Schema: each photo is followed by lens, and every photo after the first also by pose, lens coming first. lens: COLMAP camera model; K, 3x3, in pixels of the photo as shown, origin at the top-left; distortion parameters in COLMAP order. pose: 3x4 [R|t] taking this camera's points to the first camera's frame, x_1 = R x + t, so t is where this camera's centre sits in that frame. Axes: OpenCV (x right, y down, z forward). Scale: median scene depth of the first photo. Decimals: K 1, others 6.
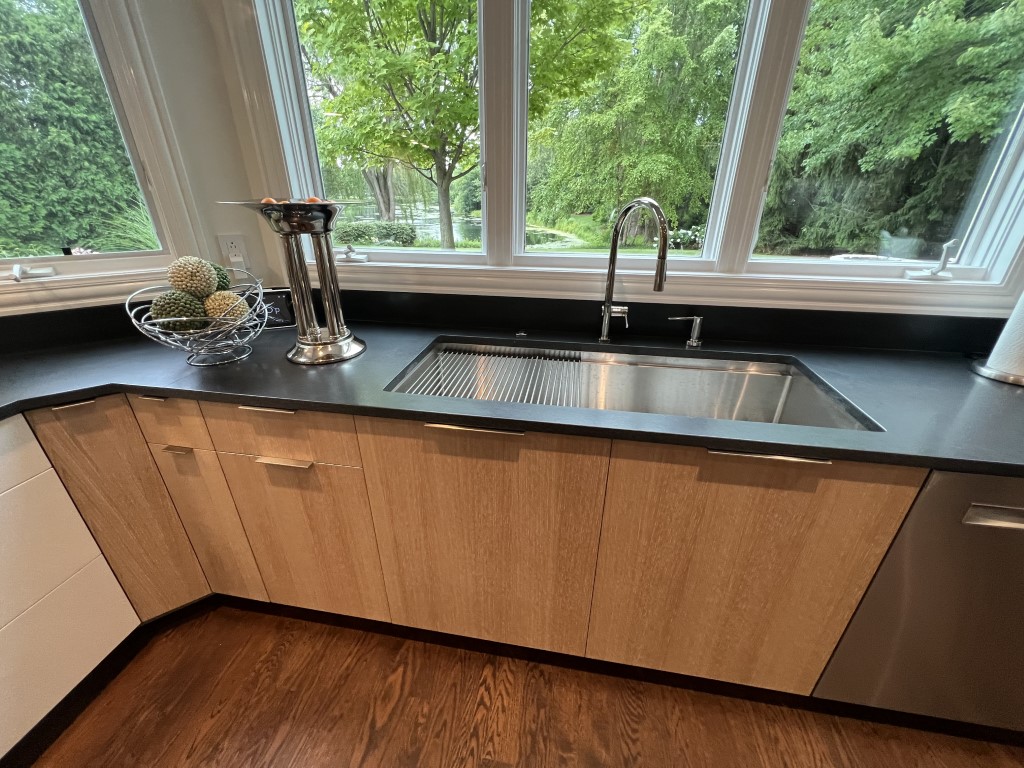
lens RADIAL K [[409.2, 0, 511.6], [0, 409.2, 380.1], [0, 0, 1]] dist [-0.003277, 0.000241]
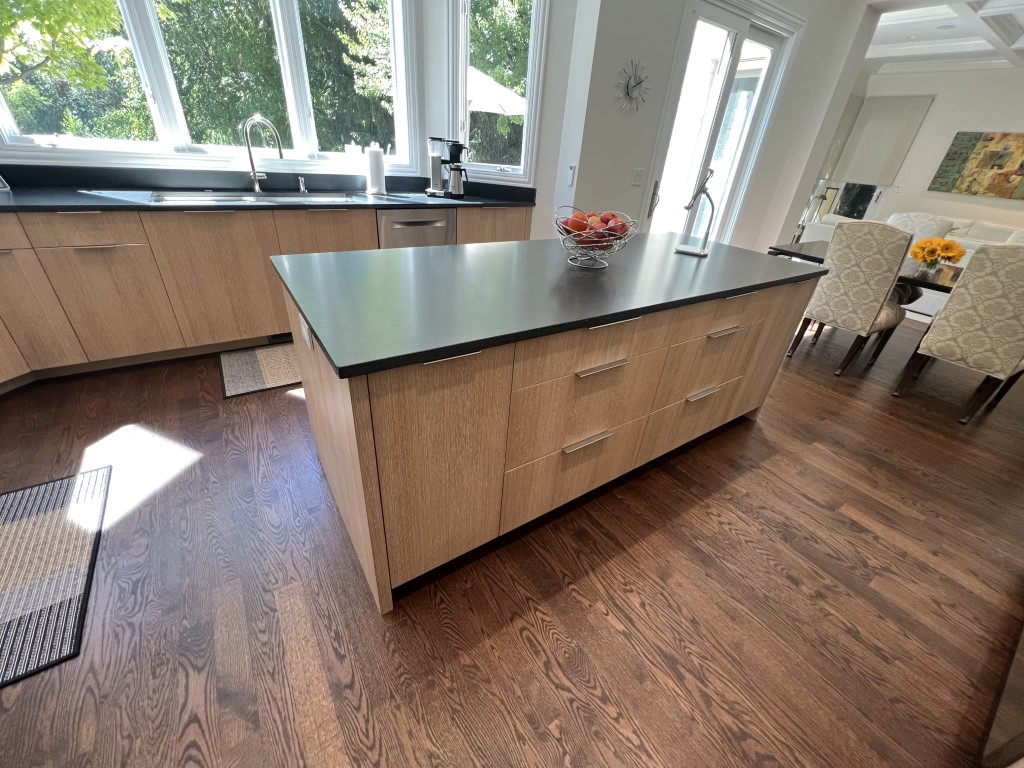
lens RADIAL K [[409.2, 0, 510.8], [0, 409.2, 381.8], [0, 0, 1]] dist [-0.003277, 0.000241]
pose [[0.721104, -0.301617, 0.623727, -0.489496], [0.223664, 0.953407, 0.202459, 0.783831], [-0.655731, -0.006488, 0.754967, -1.580233]]
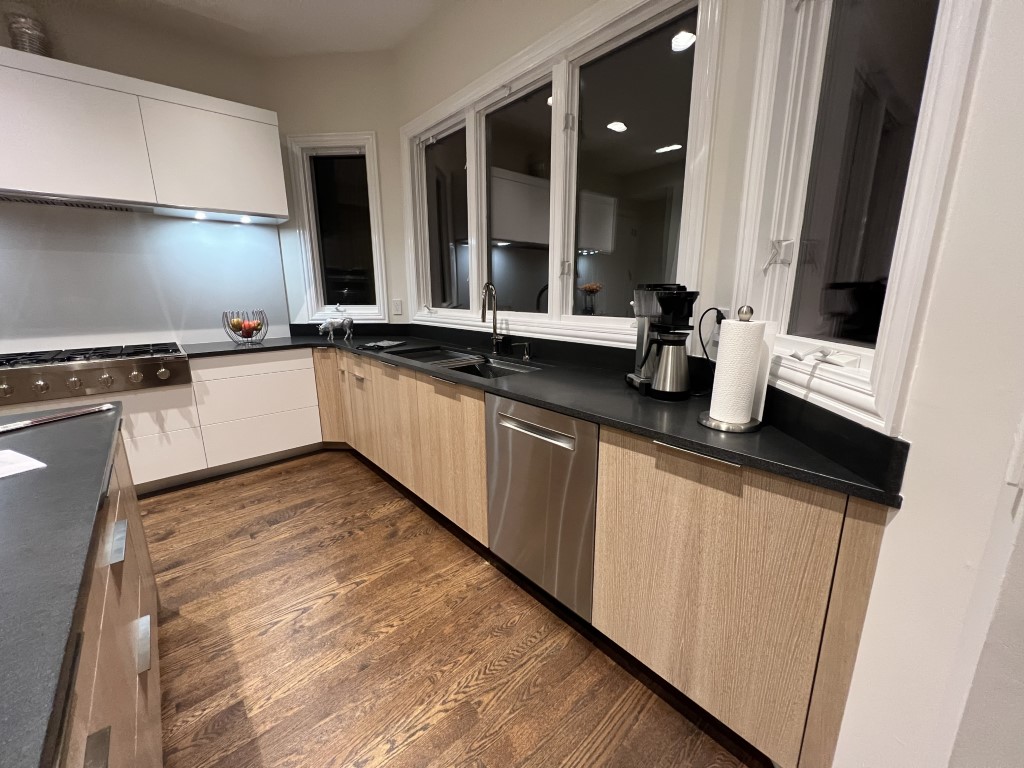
lens RADIAL K [[409.2, 0, 509.6], [0, 409.2, 381.4], [0, 0, 1]] dist [-0.003277, 0.000241]
pose [[0.775309, 0.132109, -0.617610, 1.699740], [-0.257632, 0.958975, -0.118288, 0.267084], [0.576646, 0.250826, 0.777538, -0.449895]]
